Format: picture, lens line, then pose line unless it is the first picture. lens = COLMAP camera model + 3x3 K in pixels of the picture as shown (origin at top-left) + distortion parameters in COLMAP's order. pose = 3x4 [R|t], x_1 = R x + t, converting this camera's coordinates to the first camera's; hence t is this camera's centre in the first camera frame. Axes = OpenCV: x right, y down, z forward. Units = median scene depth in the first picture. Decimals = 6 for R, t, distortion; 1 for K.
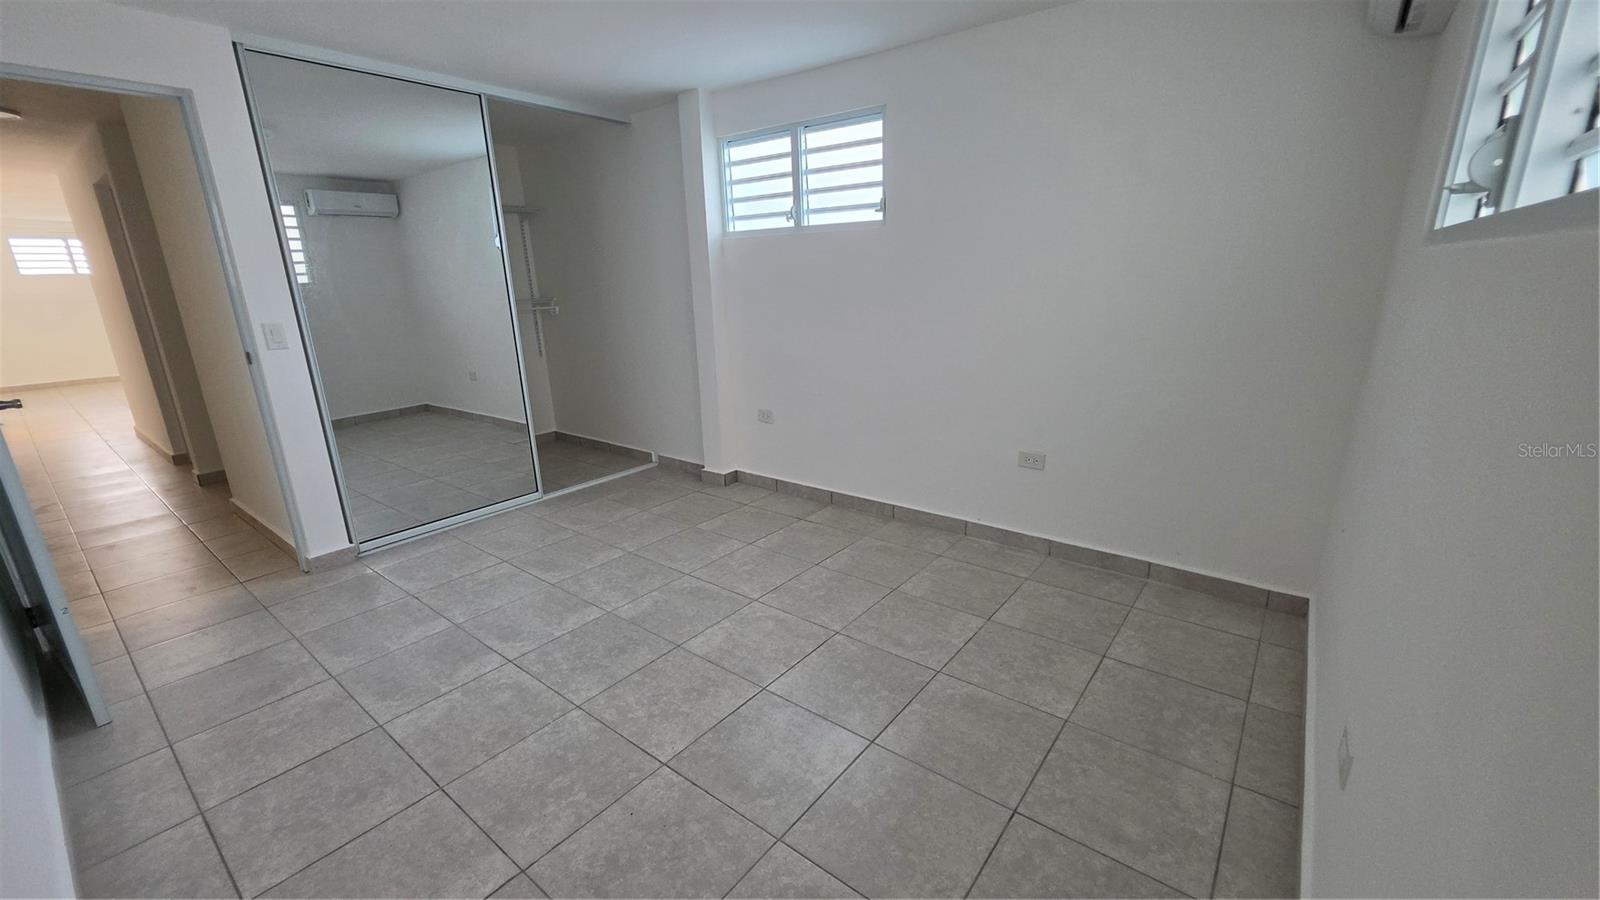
lens RADIAL K [[643.1, 0, 801.4], [0, 643.1, 456.3], [0, 0, 1]] dist [0.002443, 0.000420]
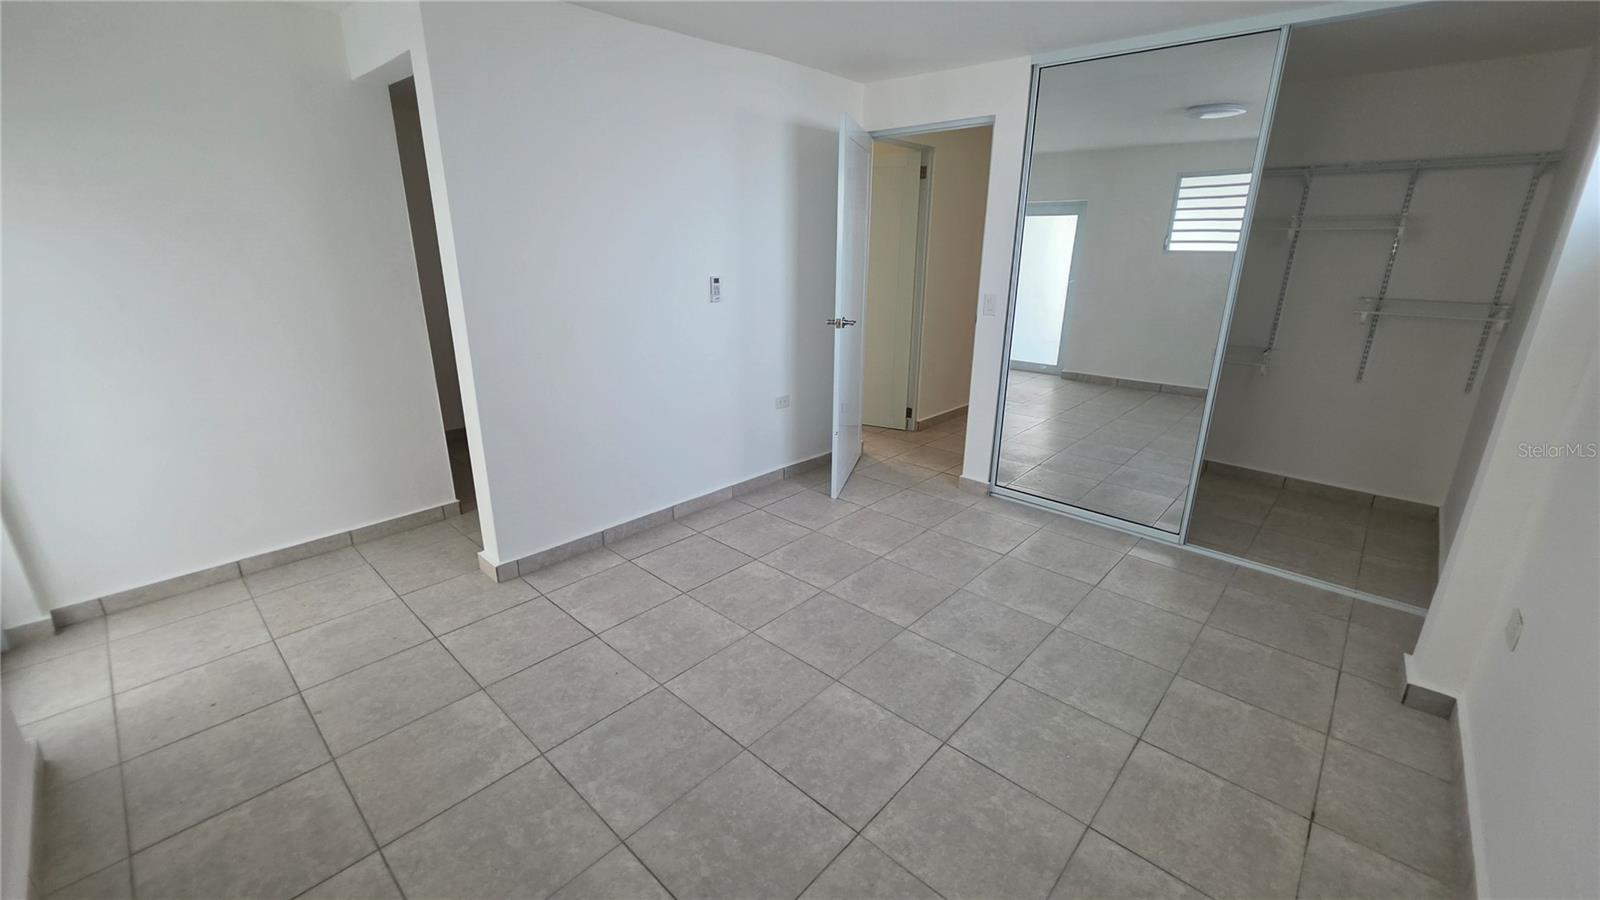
lens RADIAL K [[643.1, 0, 801.0], [0, 643.1, 441.2], [0, 0, 1]] dist [0.002443, 0.000420]
pose [[-0.072592, 0.323929, -0.943292, 0.515503], [-0.279053, 0.901417, 0.331023, -0.277004], [0.957528, 0.287259, 0.024958, 0.738417]]
